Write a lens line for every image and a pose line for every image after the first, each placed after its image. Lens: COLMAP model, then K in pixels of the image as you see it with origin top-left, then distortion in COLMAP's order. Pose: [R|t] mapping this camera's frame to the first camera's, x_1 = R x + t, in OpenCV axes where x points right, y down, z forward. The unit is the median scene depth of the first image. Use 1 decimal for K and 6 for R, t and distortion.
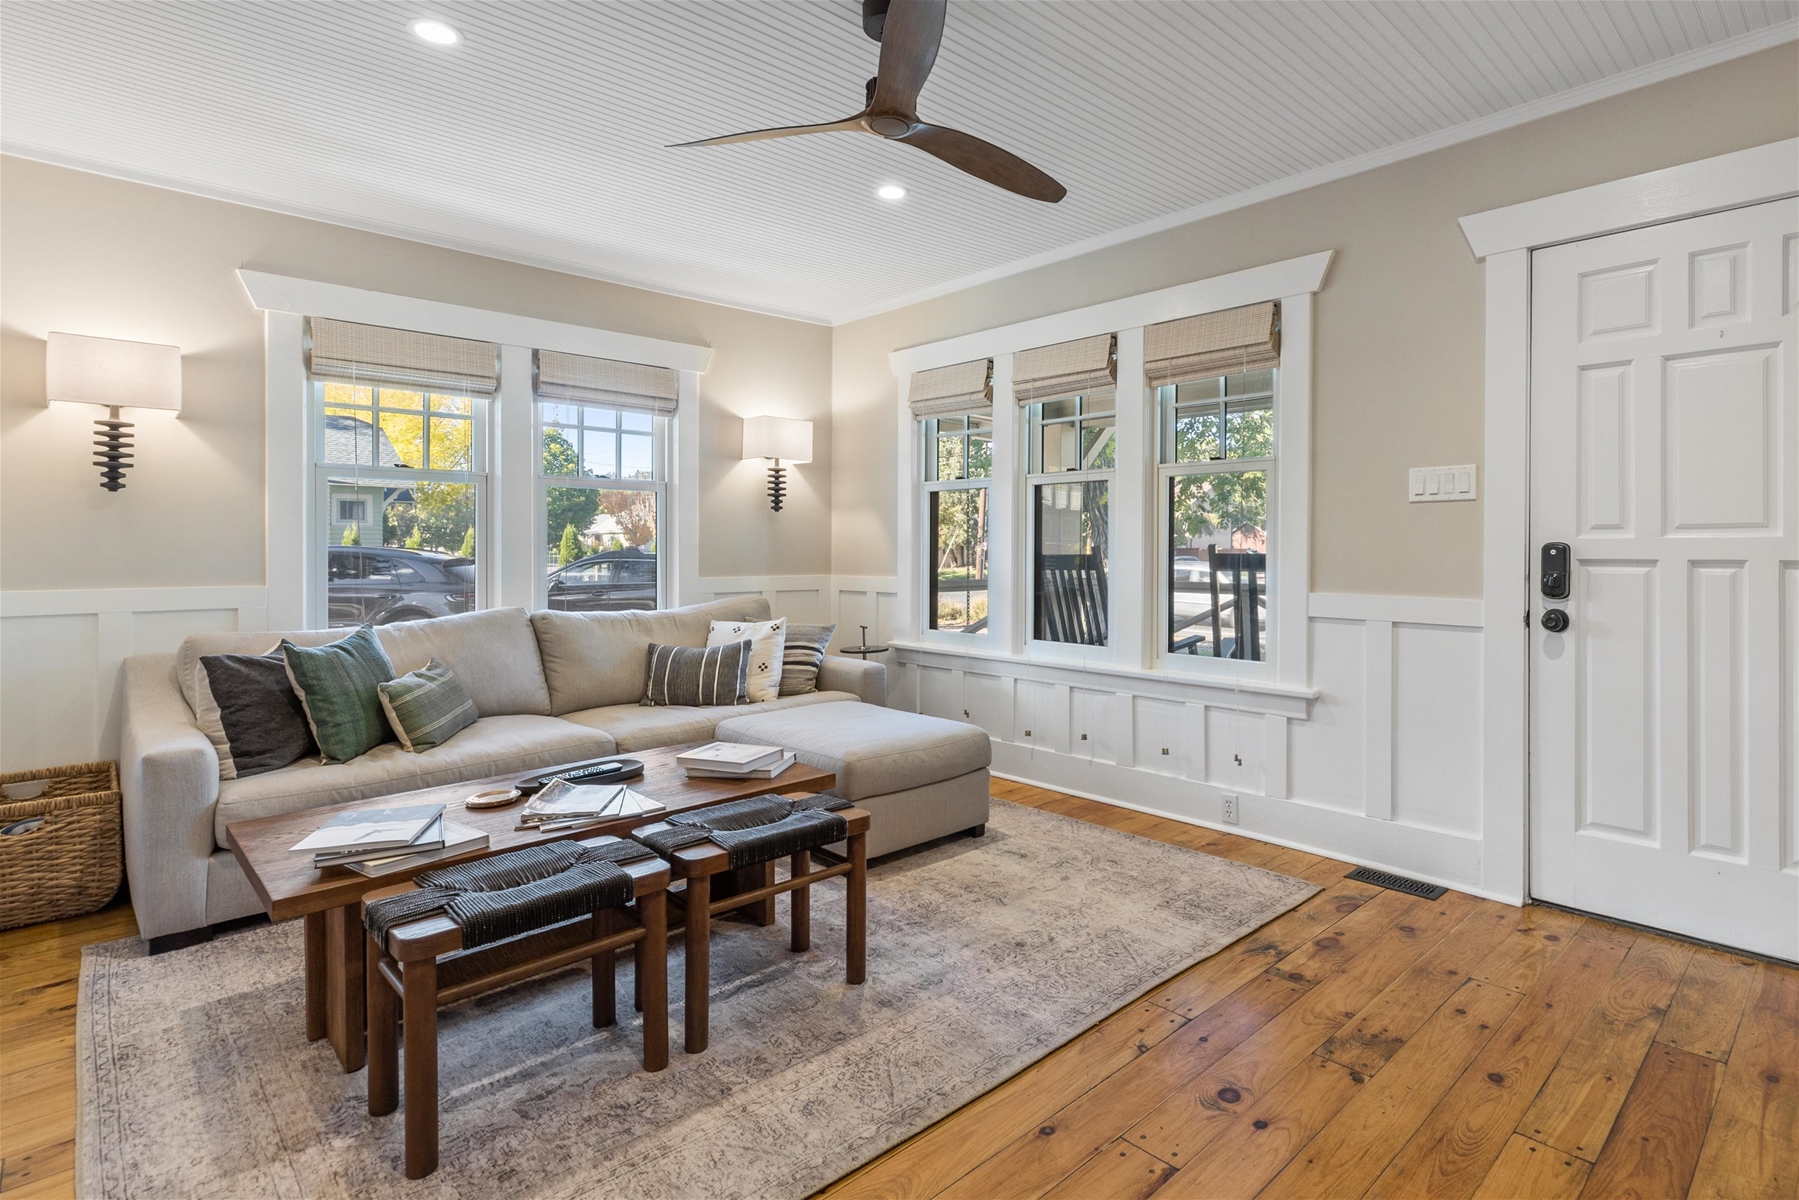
lens RADIAL K [[914.4, 0, 972.2], [0, 914.4, 535.9], [0, 0, 1]] dist [0.001911, 0.000933]
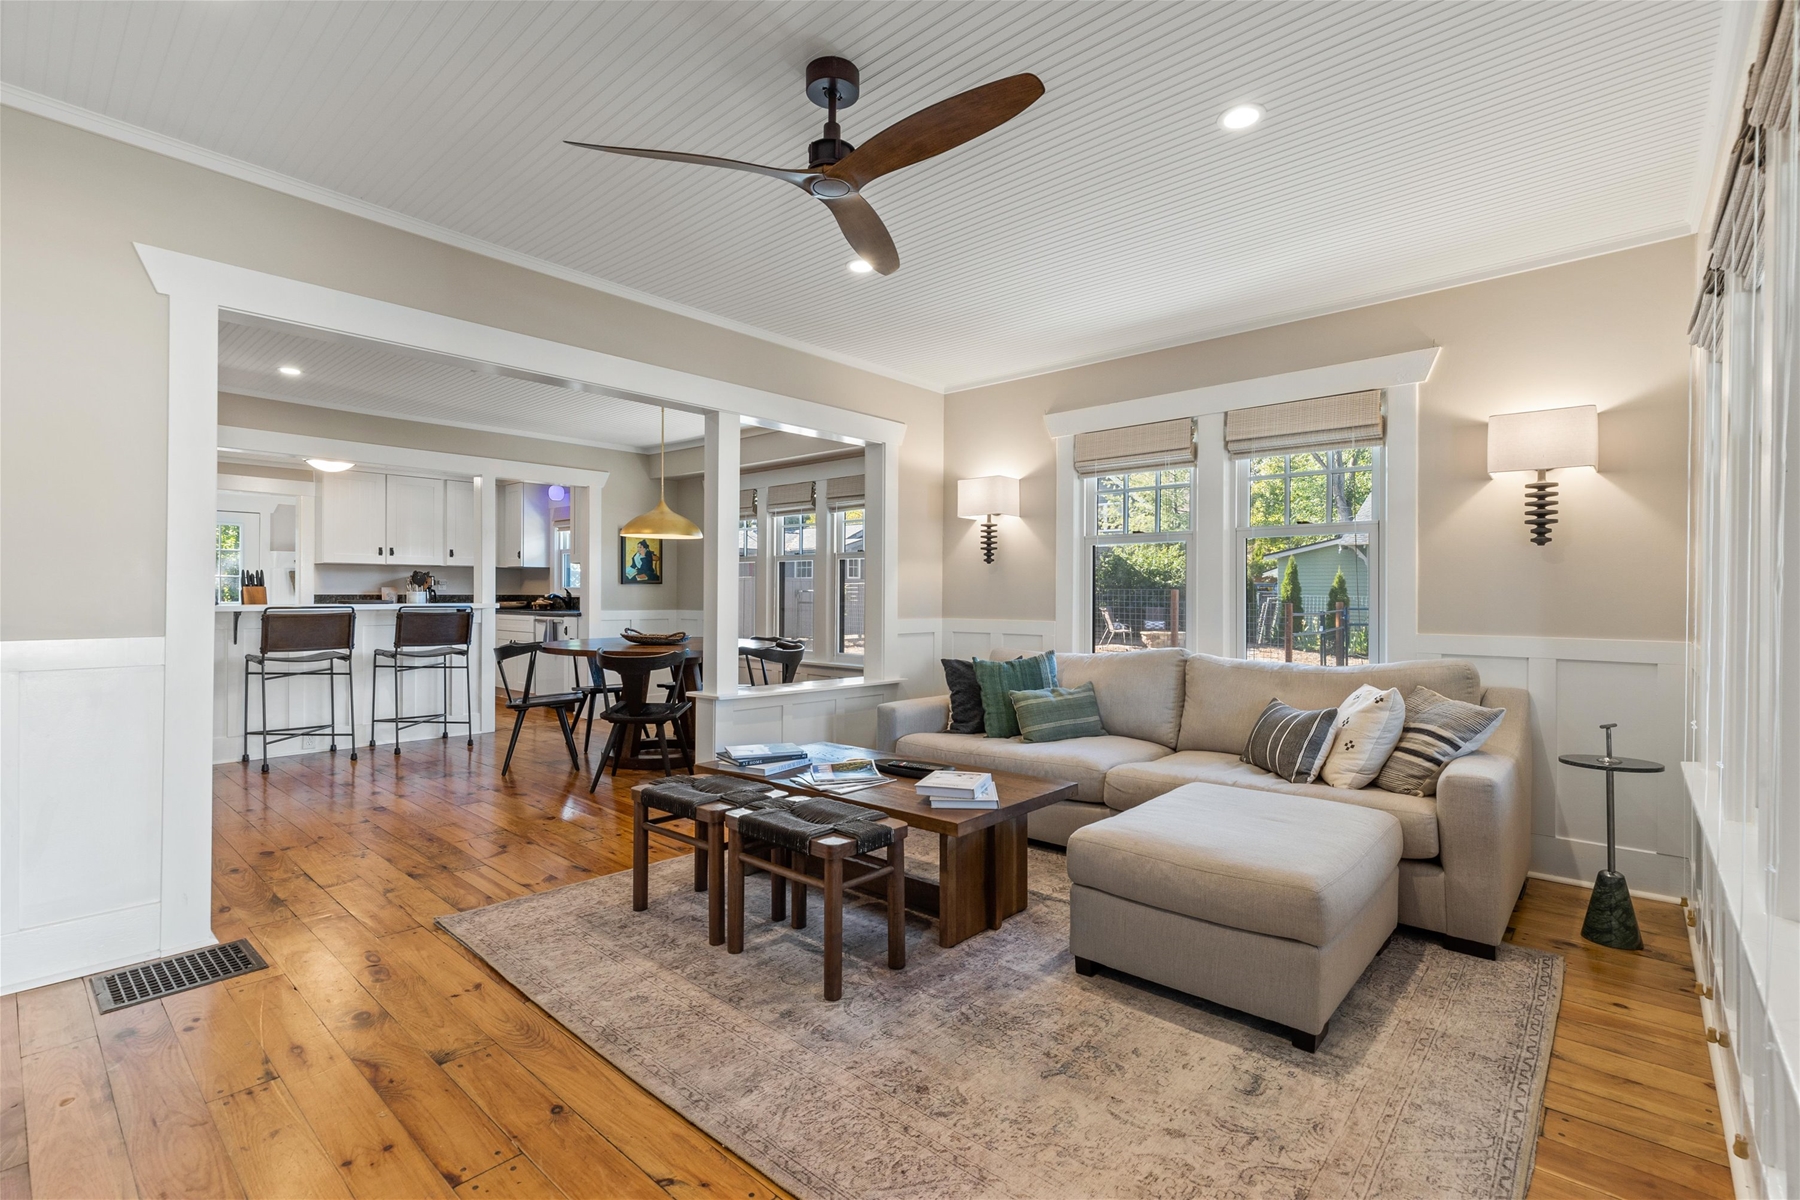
lens RADIAL K [[808.4, 0, 901.7], [0, 808.4, 592.1], [0, 0, 1]] dist [0.010508, -0.000329]
pose [[0.059610, 0.000231, -0.998222, 0.612353], [0.015209, 0.999884, 0.001140, 0.001994], [0.998106, -0.015250, 0.059600, 0.749058]]
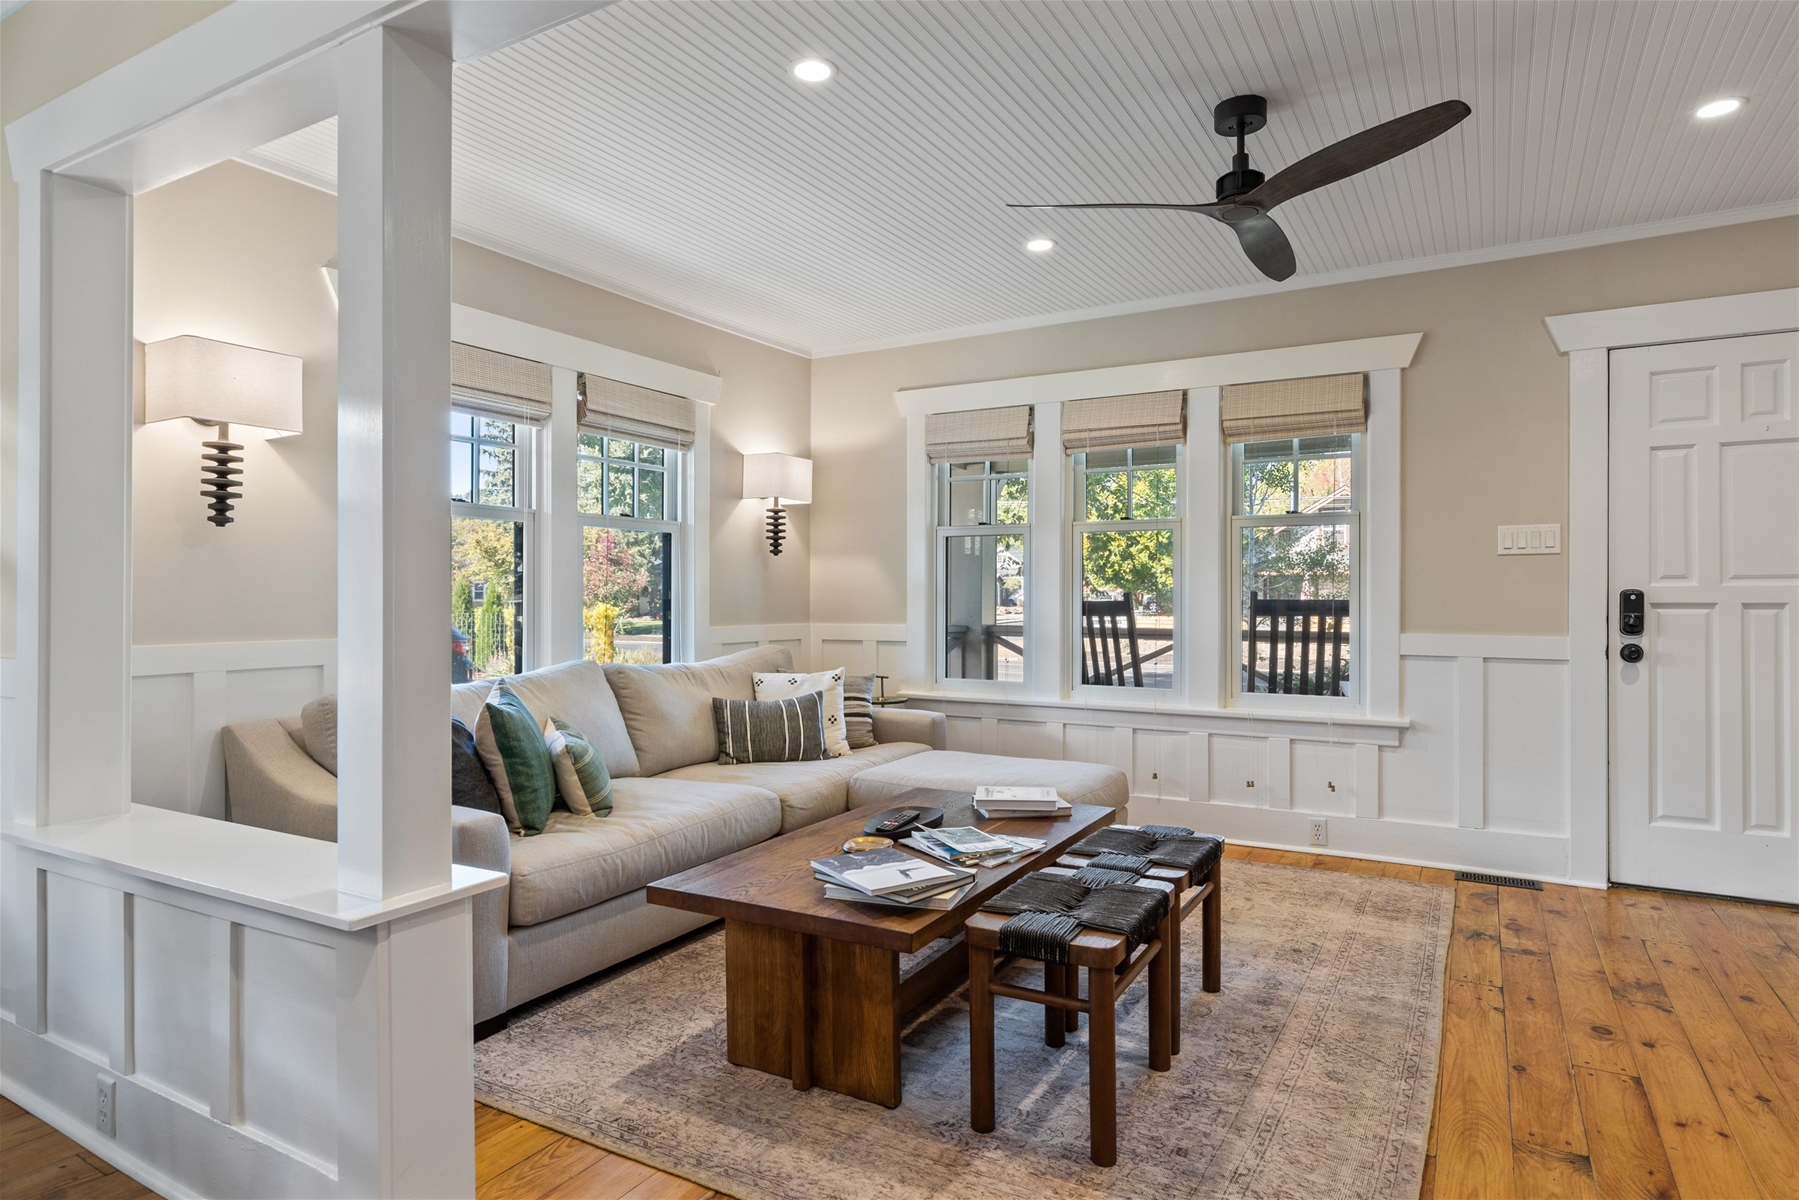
lens RADIAL K [[1025.0, 0, 890.8], [0, 1025.0, 571.4], [0, 0, 1]] dist [0.006420, -0.004576]
pose [[0.966181, 0.005633, 0.257803, -0.592391], [-0.003022, 0.999940, -0.010521, 0.000521], [-0.257847, 0.009386, 0.966140, -0.065055]]
